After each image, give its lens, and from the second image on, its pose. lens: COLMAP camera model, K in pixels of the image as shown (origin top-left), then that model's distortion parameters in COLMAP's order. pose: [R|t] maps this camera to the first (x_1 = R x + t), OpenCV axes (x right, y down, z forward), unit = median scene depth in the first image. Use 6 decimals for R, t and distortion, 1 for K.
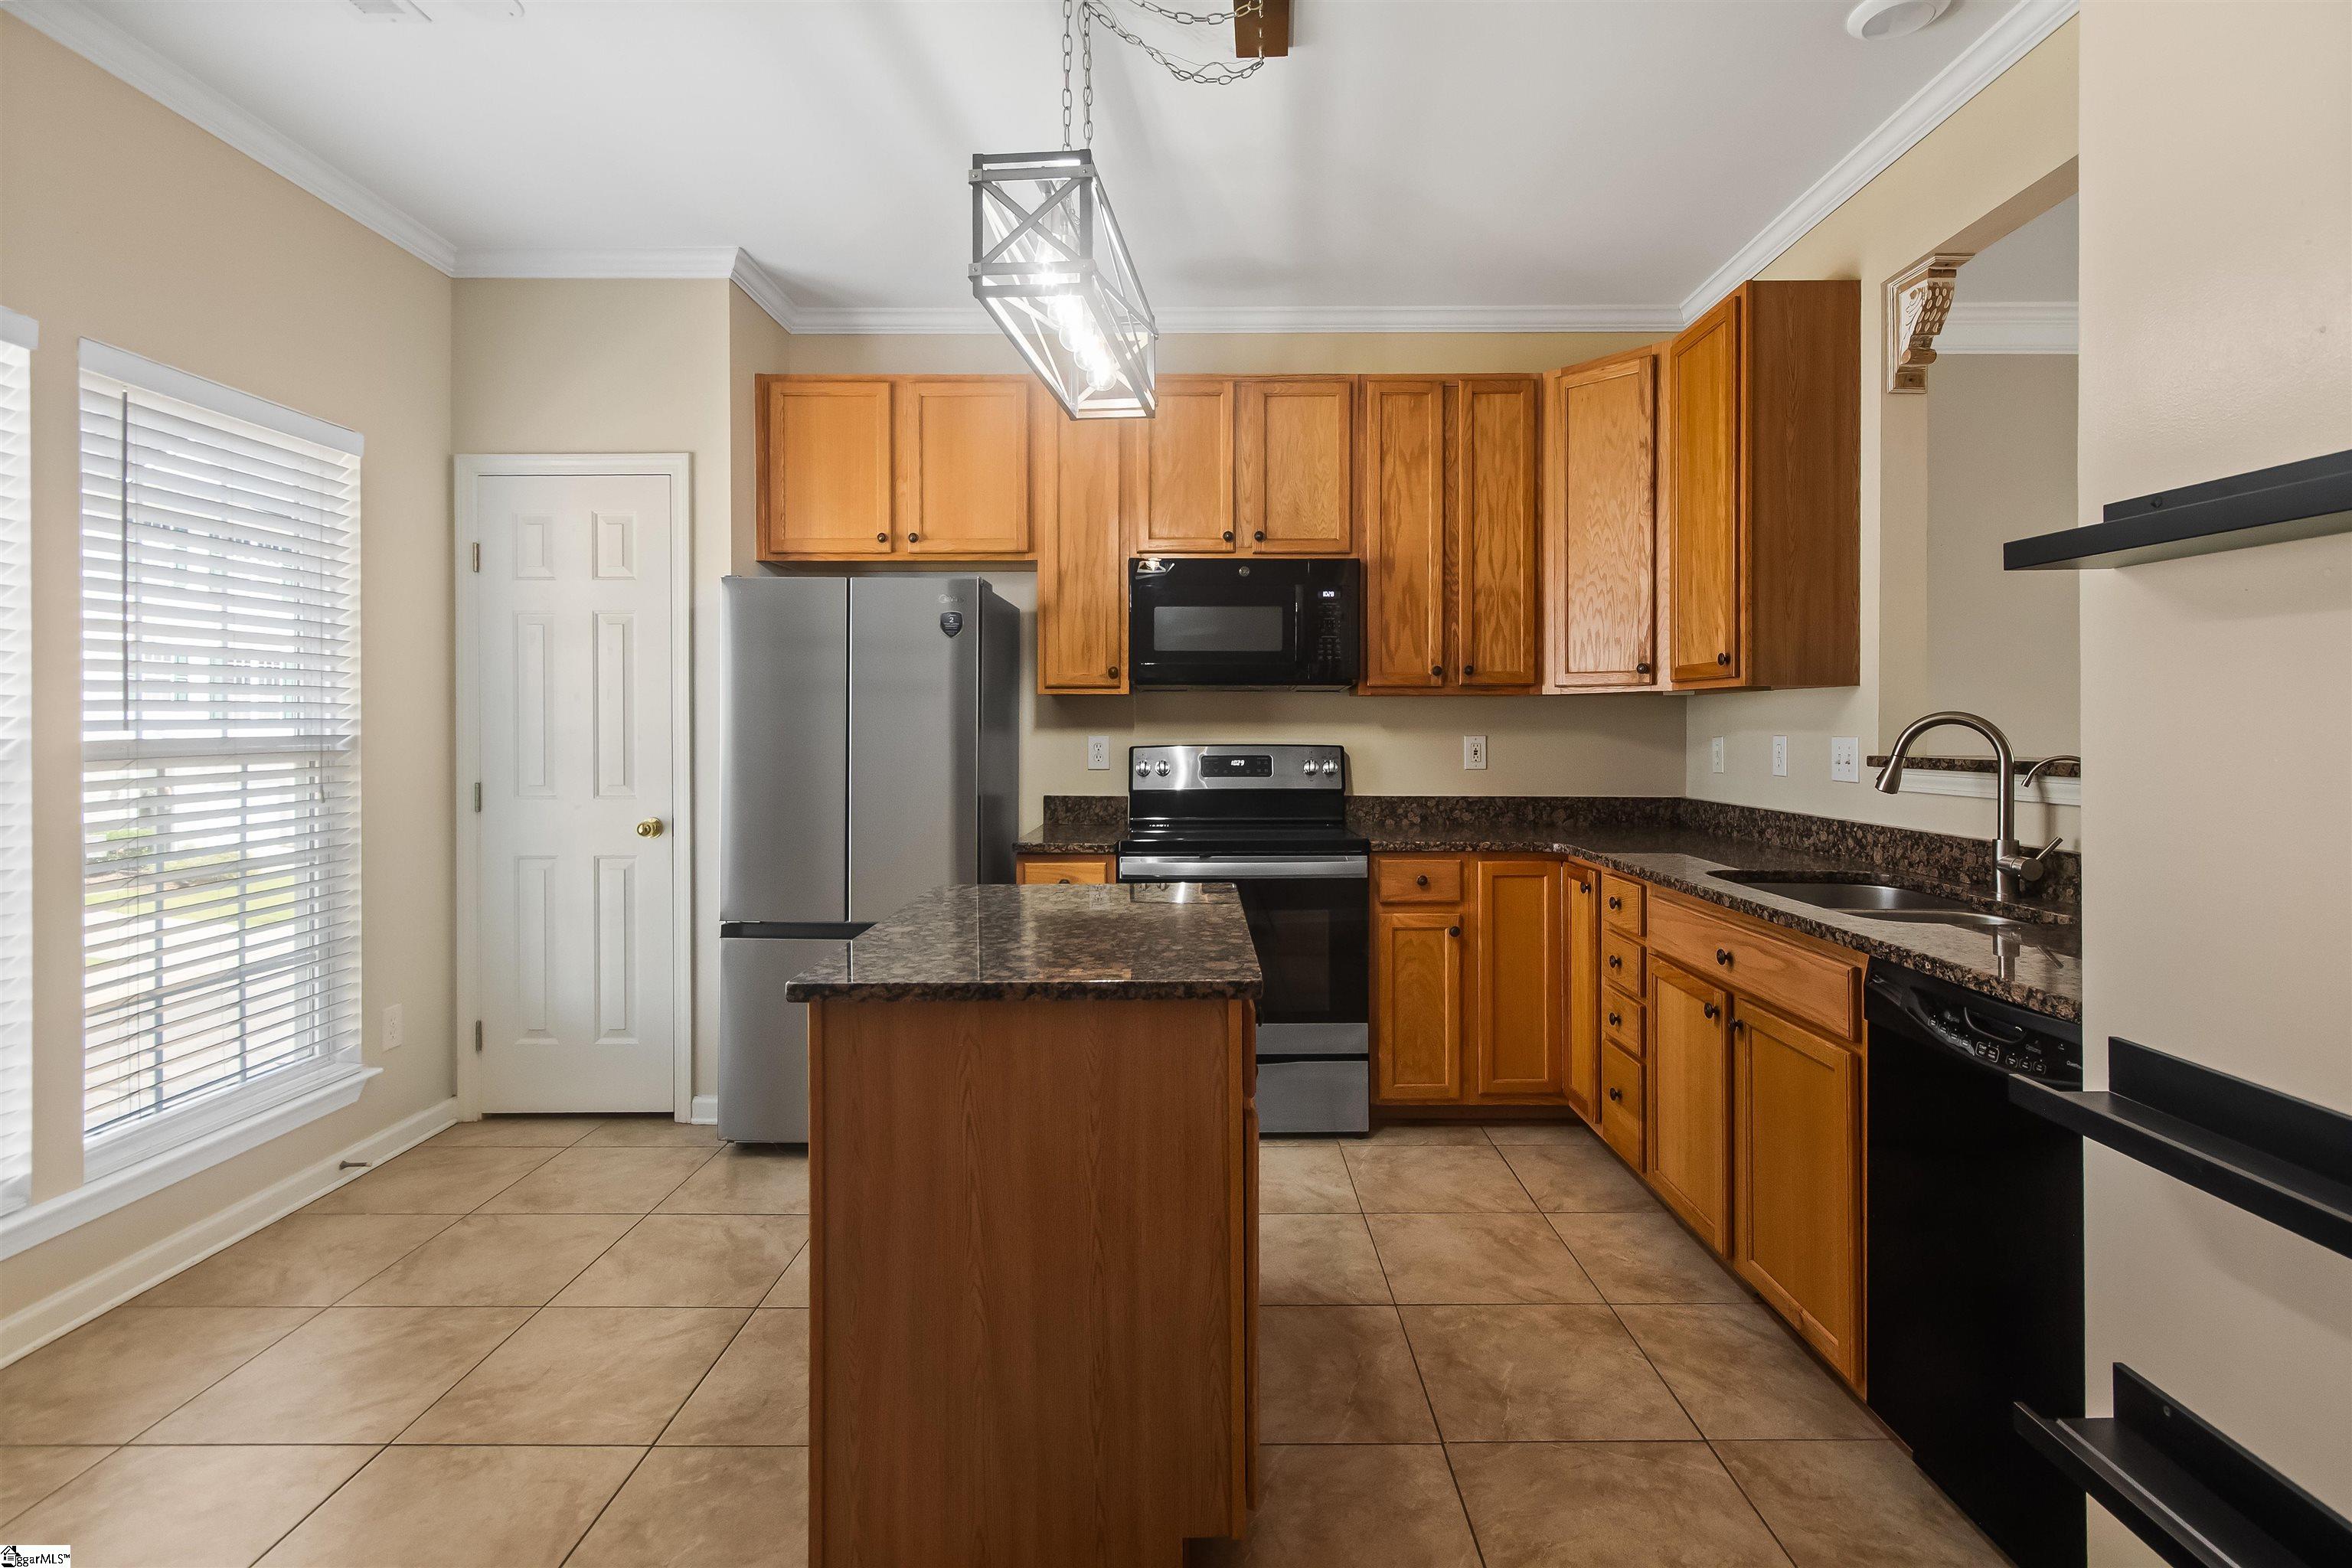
lens RADIAL K [[1109.9, 0, 1181.5], [0, 1109.9, 716.7], [0, 0, 1]] dist [-0.043442, 0.055346]
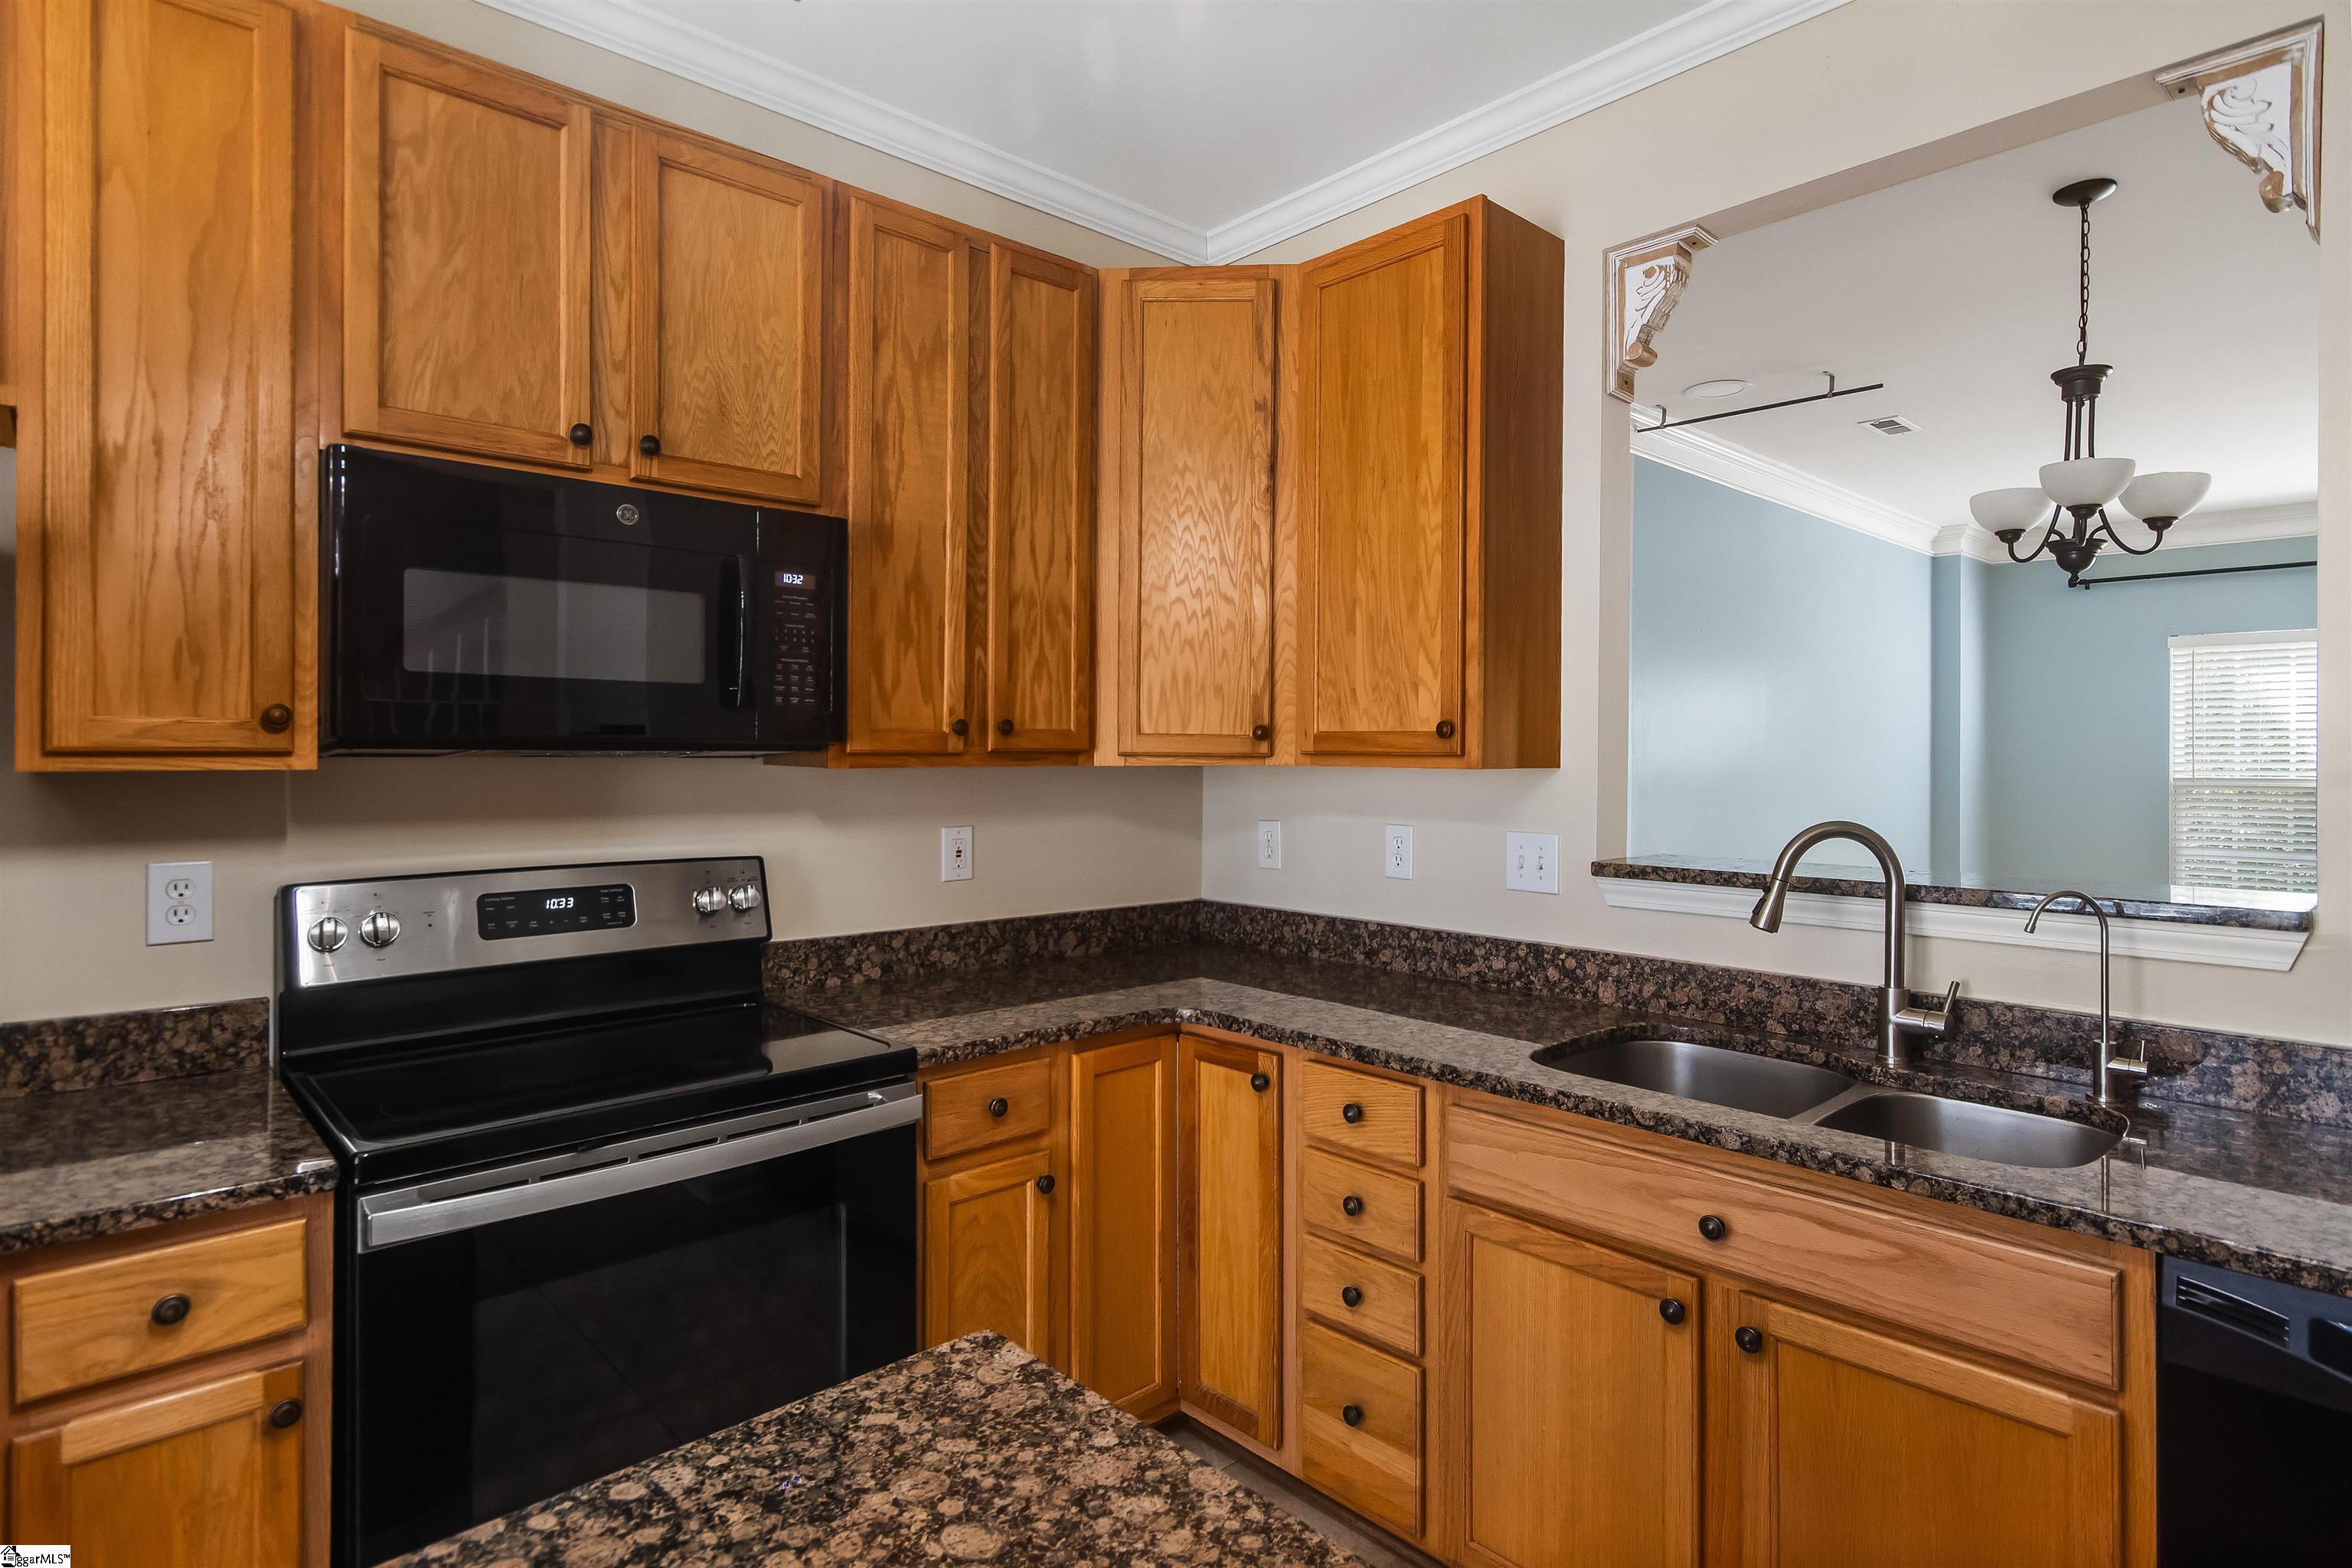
lens RADIAL K [[1227.4, 0, 1180.3], [0, 1227.4, 748.9], [0, 0, 1]] dist [0.006668, -0.000468]
pose [[0.725210, 0.003929, 0.688517, -0.133343], [-0.010098, 0.999937, 0.004930, -0.034389], [-0.688454, -0.010528, 0.725204, 0.445566]]
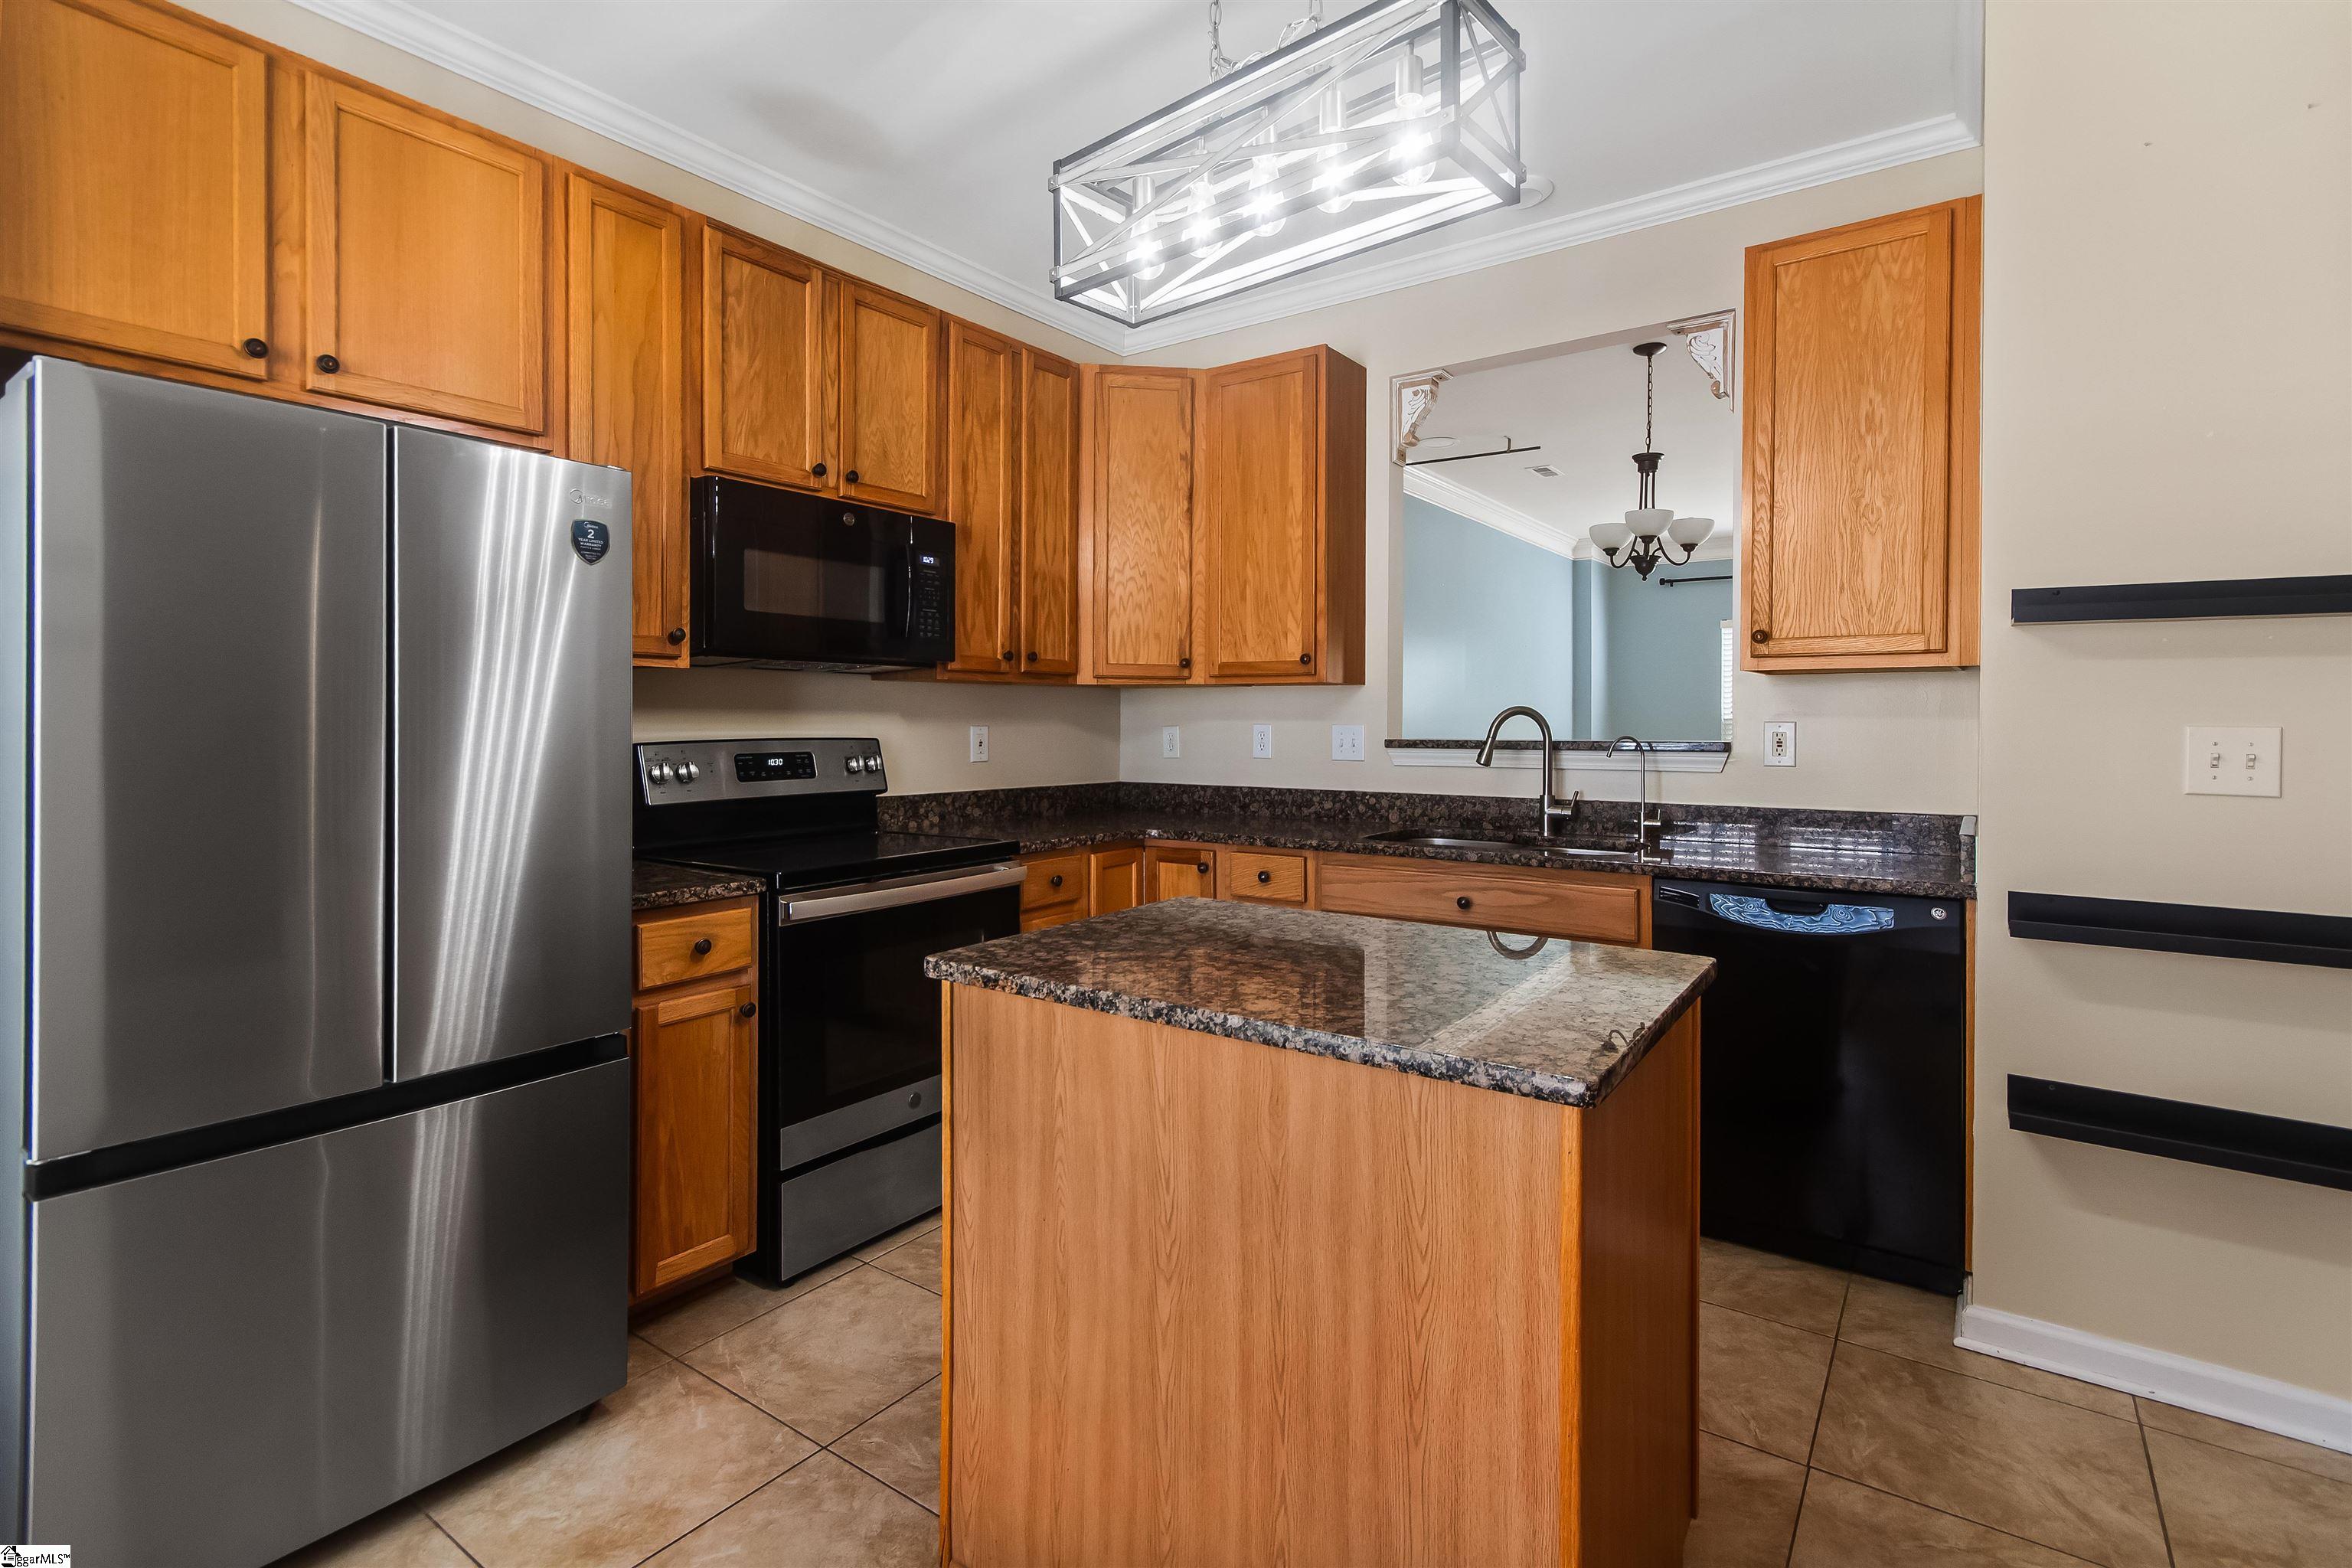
lens RADIAL K [[1122.2, 0, 1176.5], [0, 1122.2, 715.5], [0, 0, 1]] dist [0.000396, 0.000380]
pose [[0.569720, 0.003850, 0.821830, -0.461732], [-0.009461, 0.999953, 0.001875, 0.005398], [-0.821784, -0.008843, 0.569730, 0.347140]]
